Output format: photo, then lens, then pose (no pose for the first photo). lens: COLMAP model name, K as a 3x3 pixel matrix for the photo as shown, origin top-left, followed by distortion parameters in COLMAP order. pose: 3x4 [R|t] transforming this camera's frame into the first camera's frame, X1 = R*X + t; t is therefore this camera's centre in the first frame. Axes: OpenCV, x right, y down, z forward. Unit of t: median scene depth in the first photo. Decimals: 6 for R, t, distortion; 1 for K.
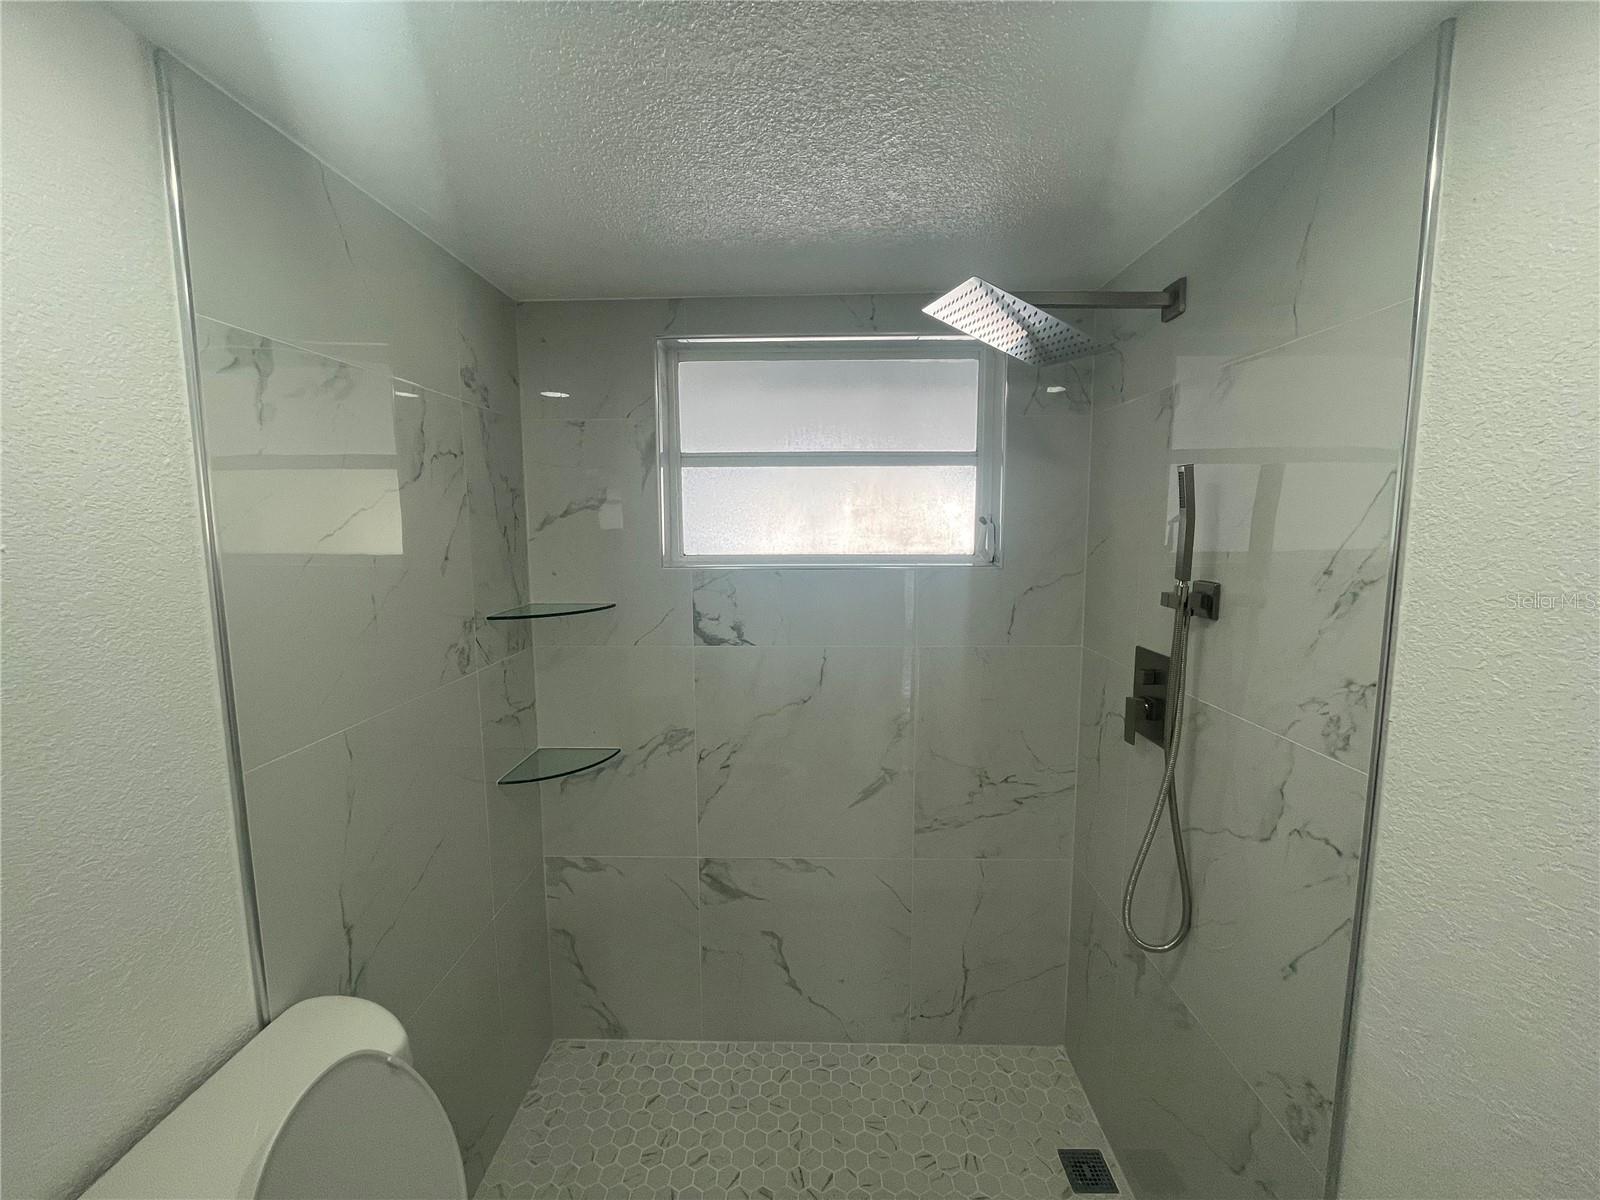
lens RADIAL K [[650.1, 0, 798.9], [0, 650.1, 597.9], [0, 0, 1]] dist [-0.001896, -0.000513]
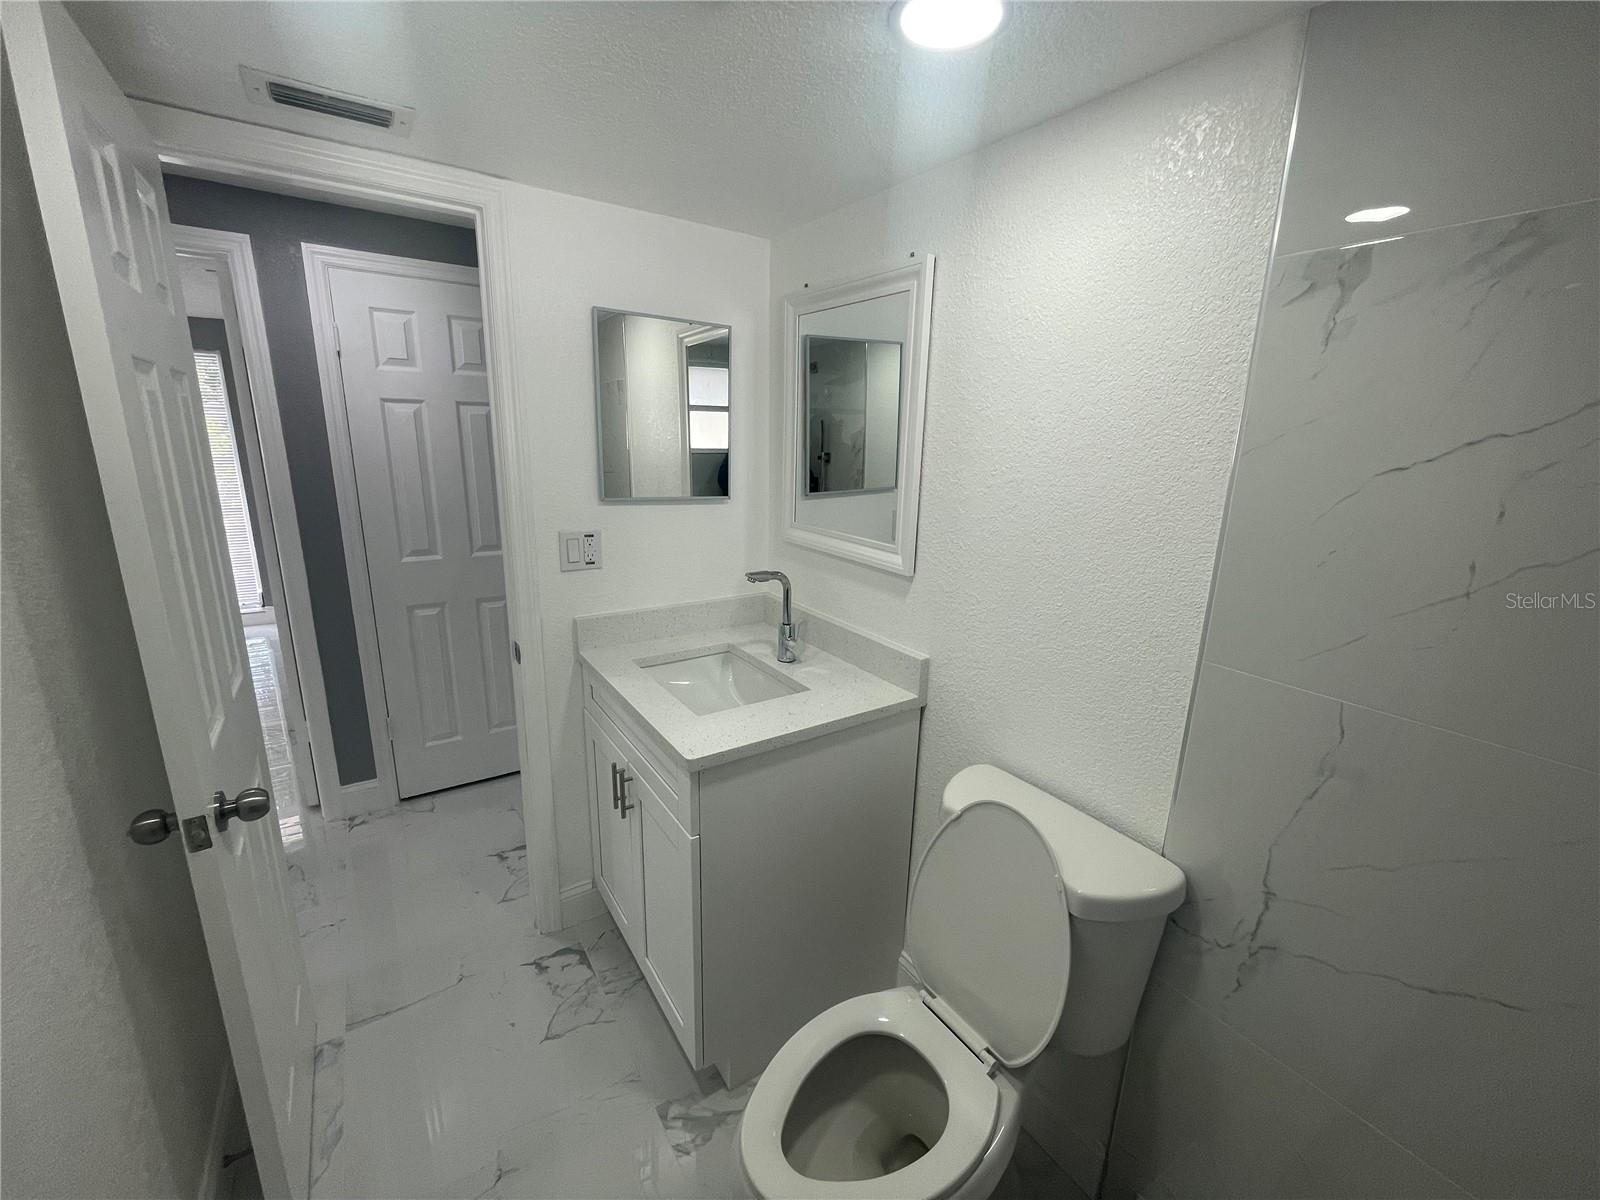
lens RADIAL K [[650.1, 0, 799.1], [0, 650.1, 593.4], [0, 0, 1]] dist [-0.001896, -0.000513]
pose [[-0.816437, 0.124179, -0.563923, 0.206734], [-0.087481, 0.938730, 0.333367, -0.090899], [0.570769, 0.321506, -0.755551, 0.728455]]
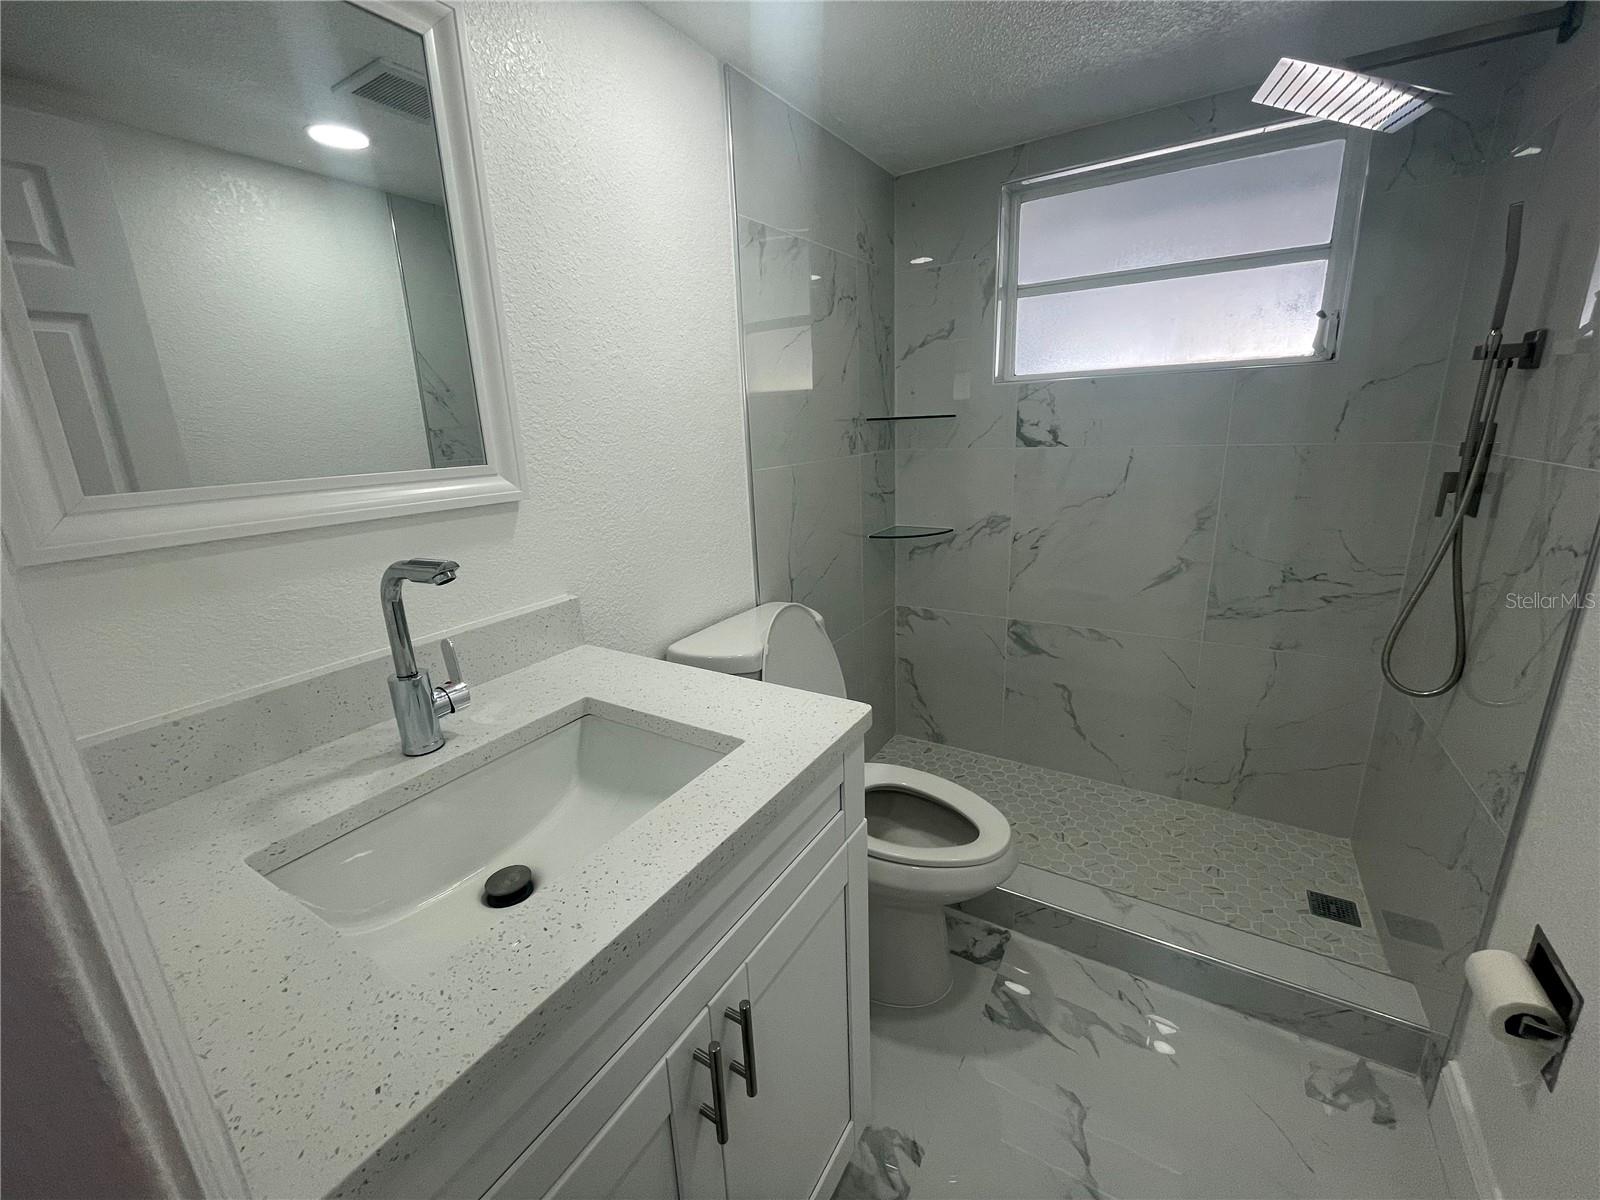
lens RADIAL K [[650.1, 0, 801.9], [0, 650.1, 597.5], [0, 0, 1]] dist [-0.001896, -0.000513]
pose [[0.864065, 0.101446, -0.493052, 0.128752], [-0.021305, 0.985975, 0.165529, 0.160717], [0.502929, -0.132523, 0.854108, -0.311586]]
